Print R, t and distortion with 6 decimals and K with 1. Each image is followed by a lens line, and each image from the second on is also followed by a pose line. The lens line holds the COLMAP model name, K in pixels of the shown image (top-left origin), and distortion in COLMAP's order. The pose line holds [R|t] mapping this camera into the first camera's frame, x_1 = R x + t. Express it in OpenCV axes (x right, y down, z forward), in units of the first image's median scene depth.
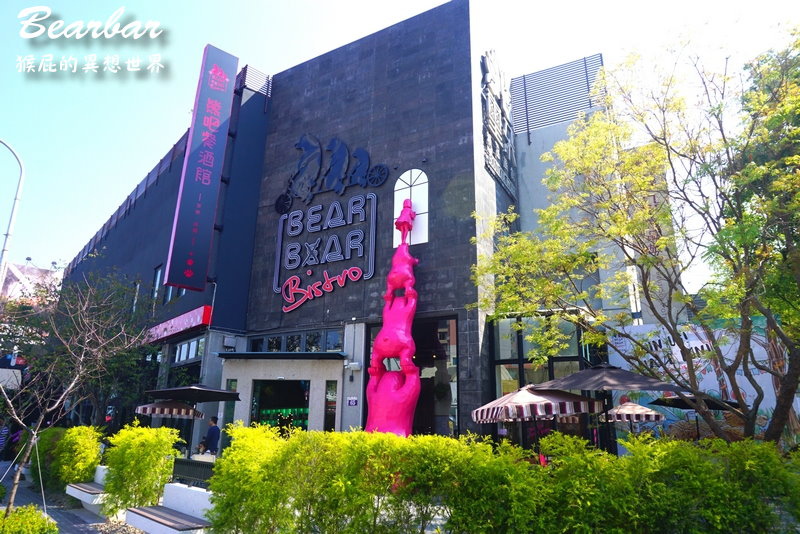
lens RADIAL K [[537.3, 0, 400.0], [0, 537.3, 267.0], [0, 0, 1]] dist [-0.064651, 0.049595]
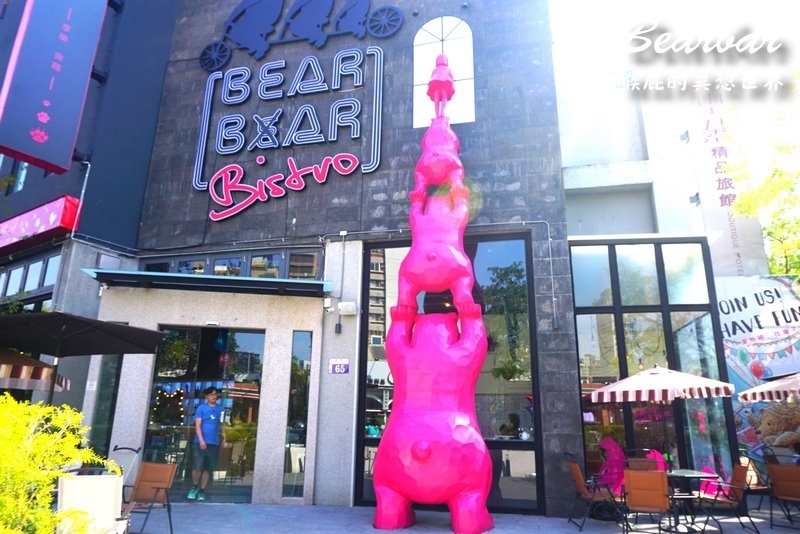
lens RADIAL K [[537.3, 0, 400.0], [0, 537.3, 267.0], [0, 0, 1]] dist [-0.064651, 0.049595]
pose [[0.961131, 0.076158, 0.265382, -0.174848], [-0.083043, 0.996436, 0.014804, 0.114998], [-0.263309, -0.036267, 0.964030, 0.373296]]
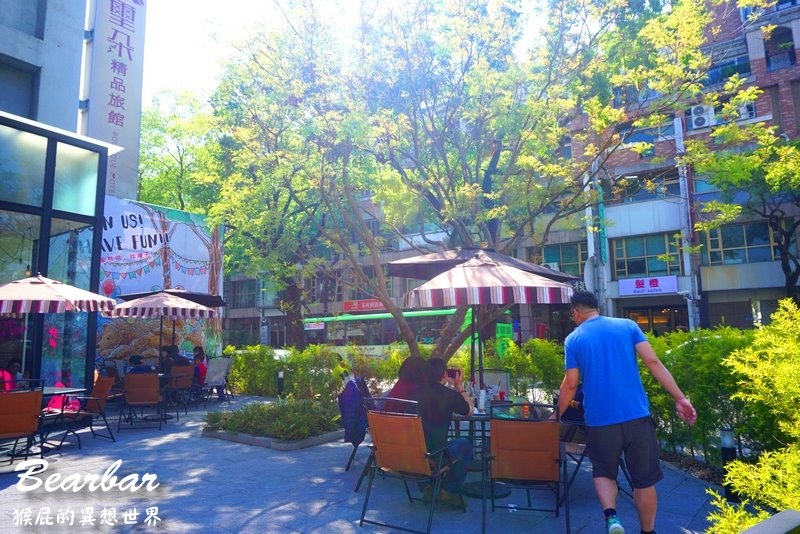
lens RADIAL K [[537.3, 0, 400.0], [0, 537.3, 267.0], [0, 0, 1]] dist [-0.064651, 0.049595]
pose [[0.115810, 0.113803, 0.986730, -0.196732], [-0.281847, 0.956347, -0.077220, 0.137296], [-0.952444, -0.269164, 0.142829, 0.438009]]
